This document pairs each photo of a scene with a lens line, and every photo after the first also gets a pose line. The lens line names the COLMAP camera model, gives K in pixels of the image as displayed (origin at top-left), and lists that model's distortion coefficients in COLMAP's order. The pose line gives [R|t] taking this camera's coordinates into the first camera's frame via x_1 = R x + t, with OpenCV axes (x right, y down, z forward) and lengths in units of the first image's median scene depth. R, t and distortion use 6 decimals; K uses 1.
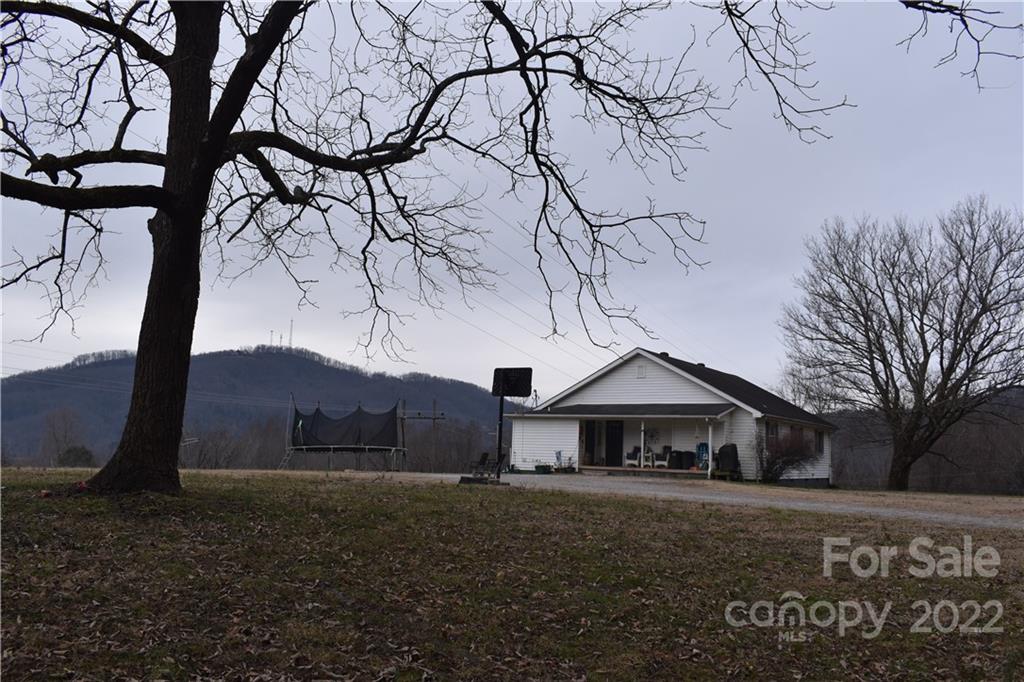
lens RADIAL K [[872.1, 0, 512.0], [0, 872.1, 341.0], [0, 0, 1]] dist [-0.085887, 0.006263]
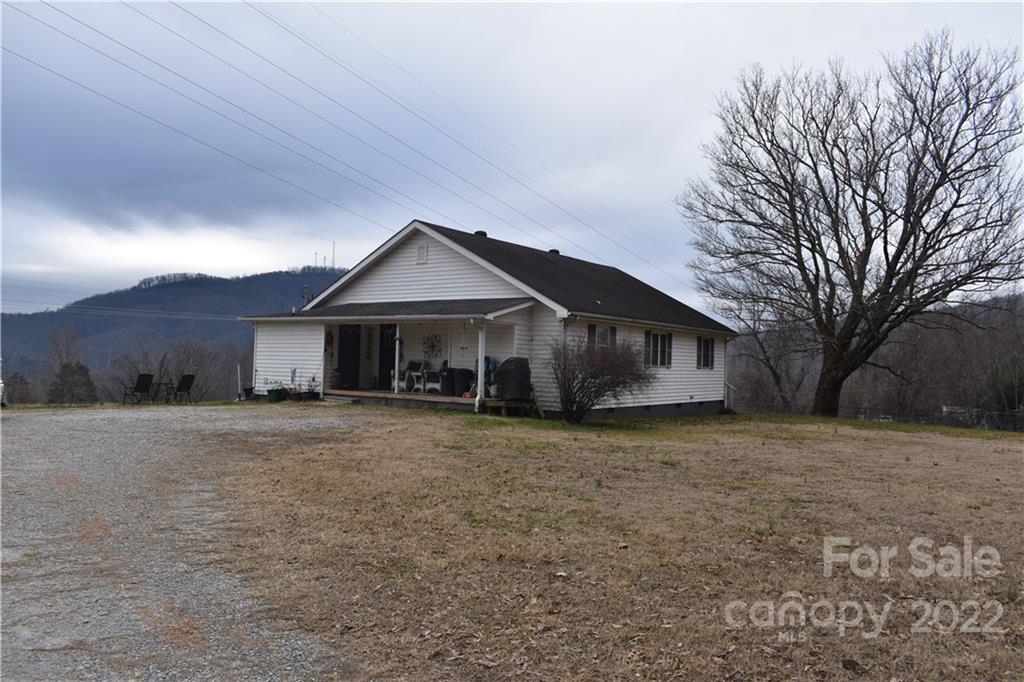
lens RADIAL K [[788.0, 0, 512.0], [0, 788.0, 341.0], [0, 0, 1]] dist [-0.093152, 0.008325]
pose [[0.999381, -0.010210, -0.033656, 0.190474], [0.013621, 0.994618, 0.102715, 0.031965], [0.032427, -0.103110, 0.994141, 0.292195]]
